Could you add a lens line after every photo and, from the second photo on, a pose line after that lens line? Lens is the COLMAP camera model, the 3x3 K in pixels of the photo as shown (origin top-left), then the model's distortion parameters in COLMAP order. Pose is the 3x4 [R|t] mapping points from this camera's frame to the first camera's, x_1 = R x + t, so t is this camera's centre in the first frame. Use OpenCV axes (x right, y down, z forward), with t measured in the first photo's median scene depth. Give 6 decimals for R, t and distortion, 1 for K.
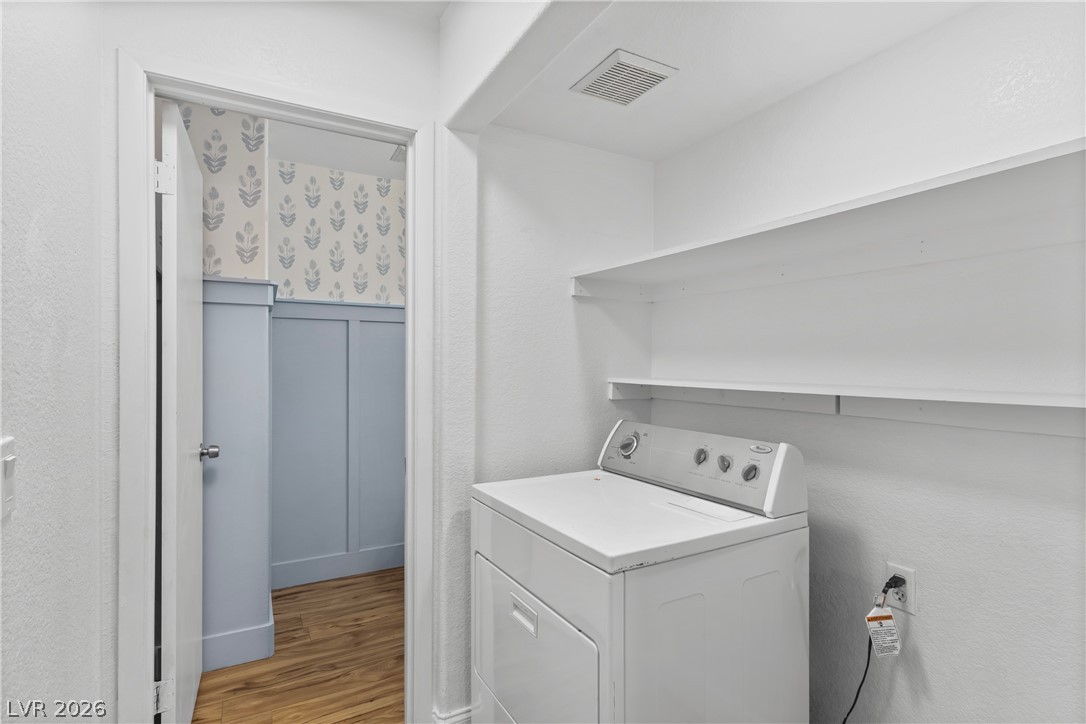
lens RADIAL K [[589.8, 0, 496.6], [0, 589.8, 363.7], [0, 0, 1]] dist [0.000103, -0.000049]
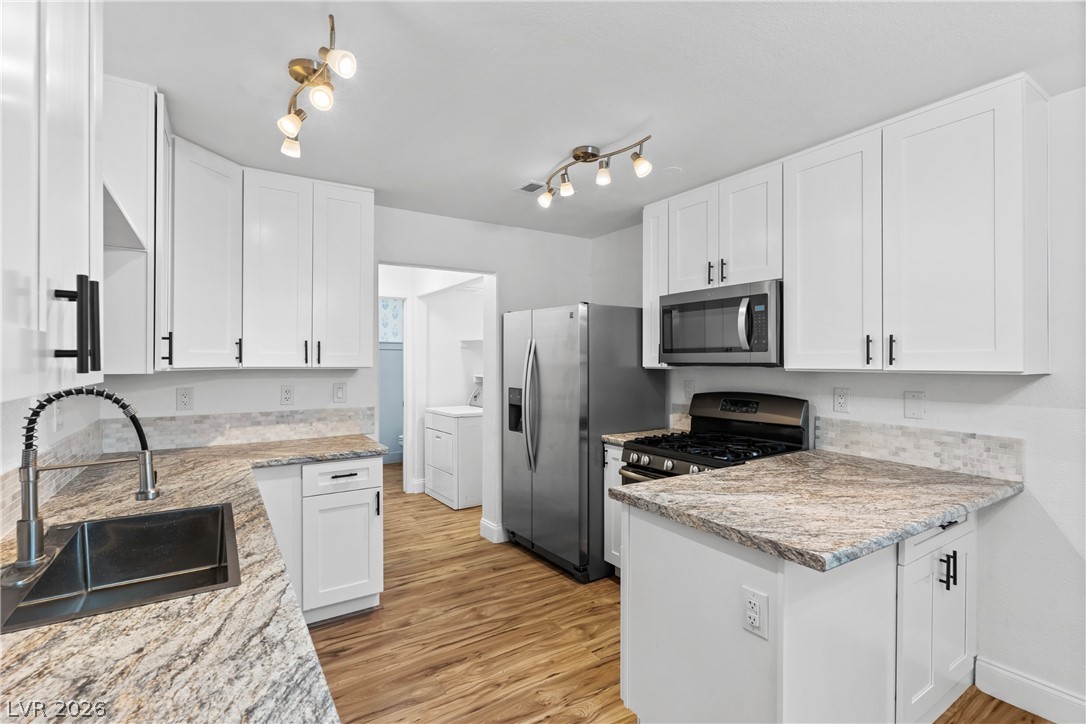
lens RADIAL K [[516.1, 0, 542.9], [0, 516.1, 360.0], [0, 0, 1]] dist [-0.001659, 0.002017]
pose [[0.993597, -0.003081, 0.112939, 0.220543], [0.003465, 0.999989, -0.003207, -0.036010], [-0.112928, 0.003578, 0.993597, -1.463388]]
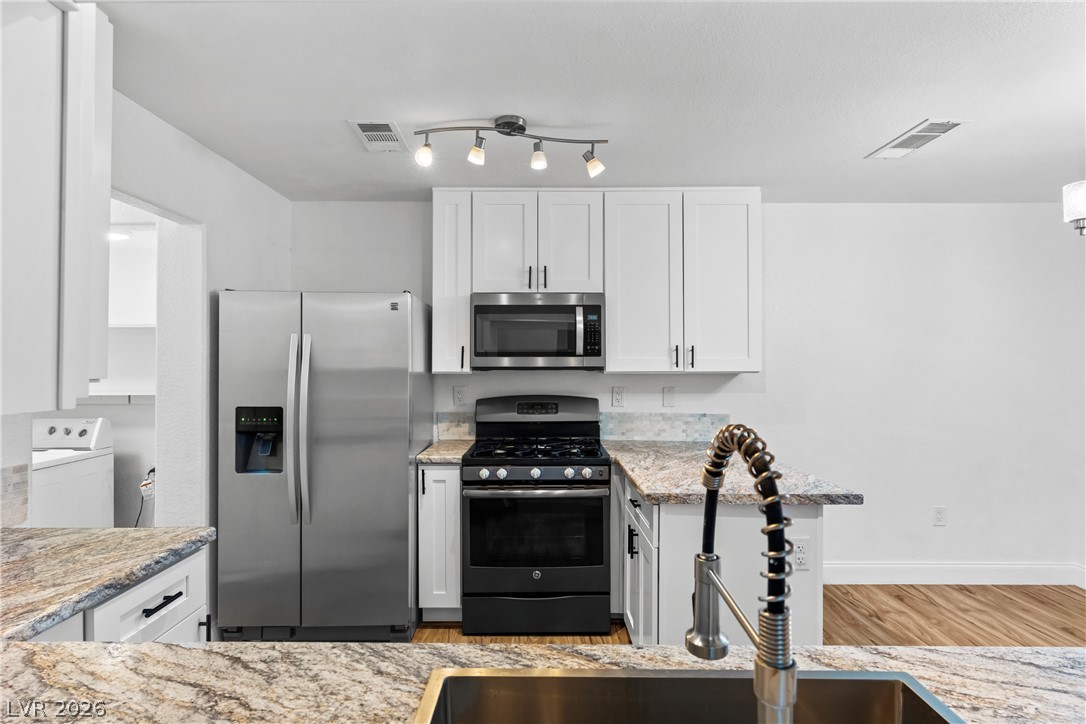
lens RADIAL K [[563.7, 0, 547.0], [0, 563.7, 365.4], [0, 0, 1]] dist [0.002752, 0.001587]
pose [[0.448159, -0.006256, 0.893932, -0.424304], [0.004832, 0.999978, 0.004576, -0.041461], [-0.893941, 0.002268, 0.448180, -0.935048]]
